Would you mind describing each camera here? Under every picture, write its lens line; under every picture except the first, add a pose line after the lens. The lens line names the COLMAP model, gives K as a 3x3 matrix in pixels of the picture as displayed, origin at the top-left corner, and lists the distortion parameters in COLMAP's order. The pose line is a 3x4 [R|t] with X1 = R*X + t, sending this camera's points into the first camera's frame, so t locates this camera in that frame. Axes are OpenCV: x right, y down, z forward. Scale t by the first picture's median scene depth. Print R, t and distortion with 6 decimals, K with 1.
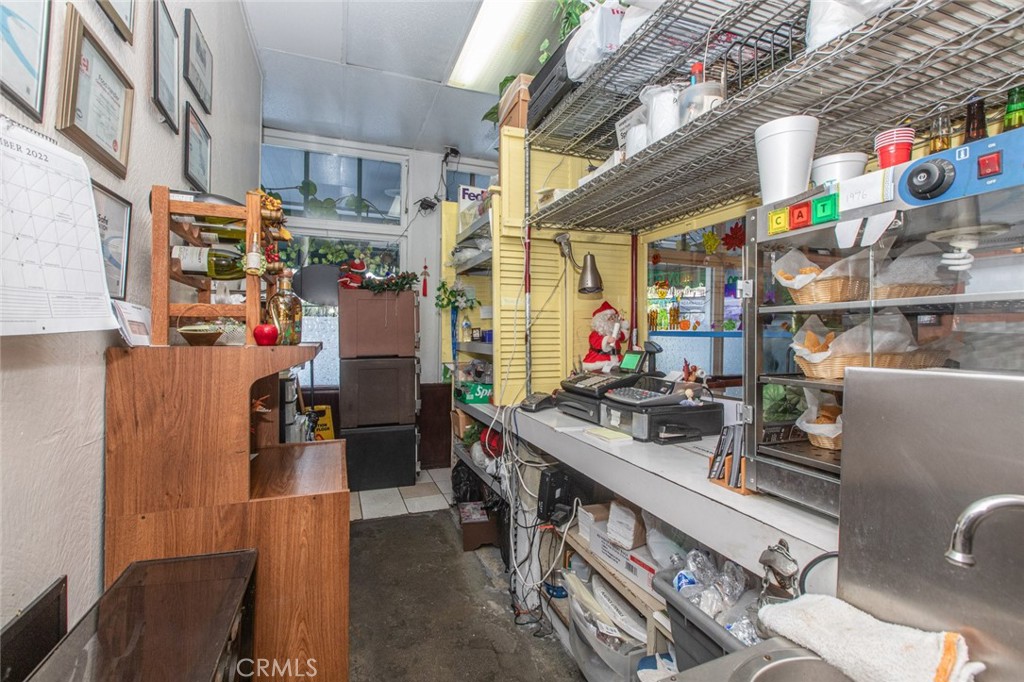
lens RADIAL K [[469.8, 0, 514.4], [0, 469.8, 338.6], [0, 0, 1]] dist [-0.003336, -0.000648]
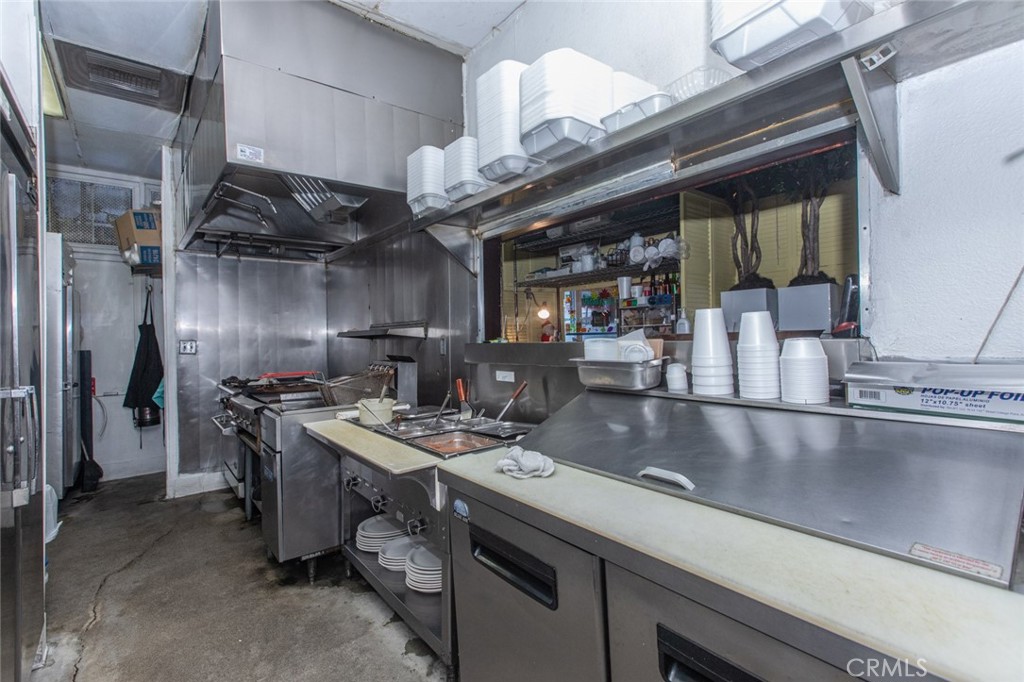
lens RADIAL K [[469.8, 0, 512.1], [0, 469.8, 337.5], [0, 0, 1]] dist [-0.003336, -0.000648]
pose [[0.952999, -0.021365, 0.302220, -0.619180], [0.024309, 0.999687, -0.005982, 0.009548], [-0.301998, 0.013048, 0.953219, -1.003725]]
